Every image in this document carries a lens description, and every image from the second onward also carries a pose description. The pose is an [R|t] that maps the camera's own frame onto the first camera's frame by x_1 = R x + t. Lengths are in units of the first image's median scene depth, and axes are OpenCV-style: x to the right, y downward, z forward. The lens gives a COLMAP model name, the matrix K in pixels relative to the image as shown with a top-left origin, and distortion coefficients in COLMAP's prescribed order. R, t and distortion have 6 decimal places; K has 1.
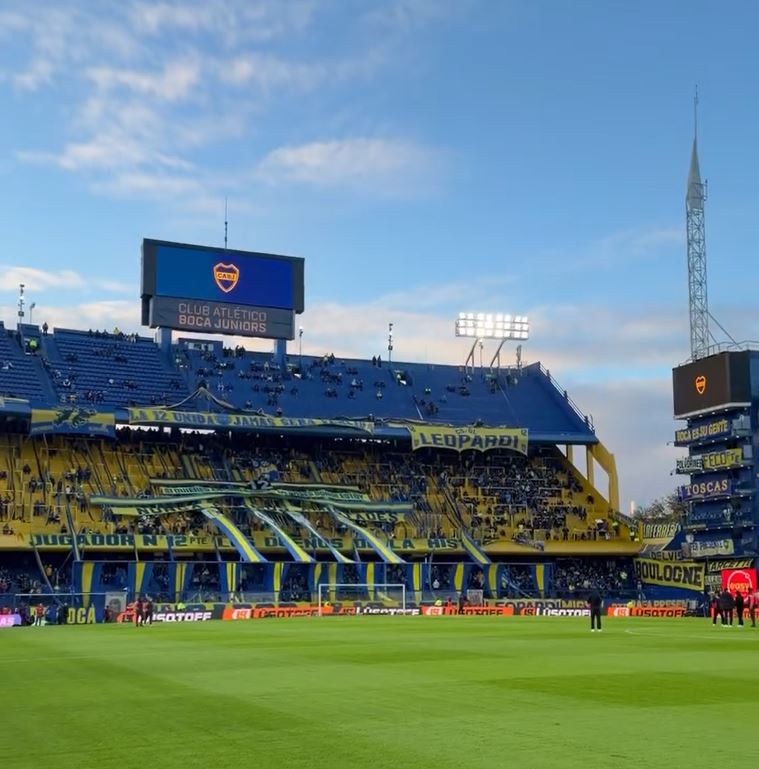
lens RADIAL K [[1111.2, 0, 380.3], [0, 1111.2, 426.3], [0, 0, 1]] dist [0.157374, -0.047191]
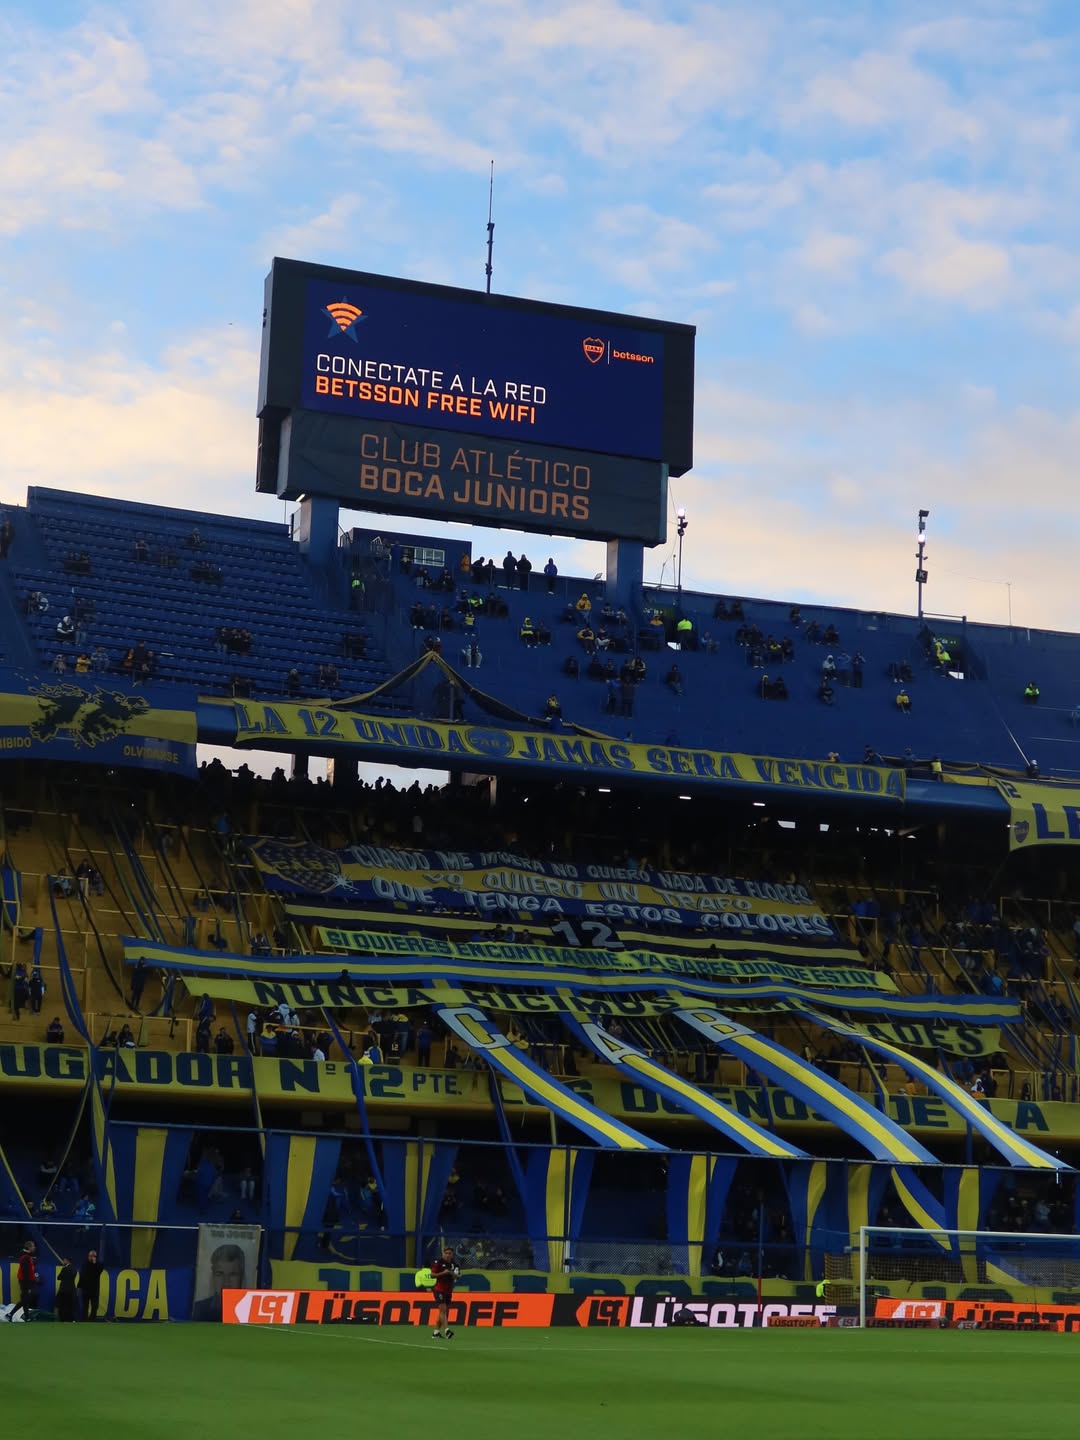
lens RADIAL K [[2514.4, 0, 542.2], [0, 2514.4, 693.4], [0, 0, 1]] dist [0.036214, -0.209054]
pose [[0.998541, 0.023870, -0.048442, -0.086465], [-0.027226, 0.997187, -0.069841, 0.033209], [0.046639, 0.071058, 0.996381, 0.209340]]
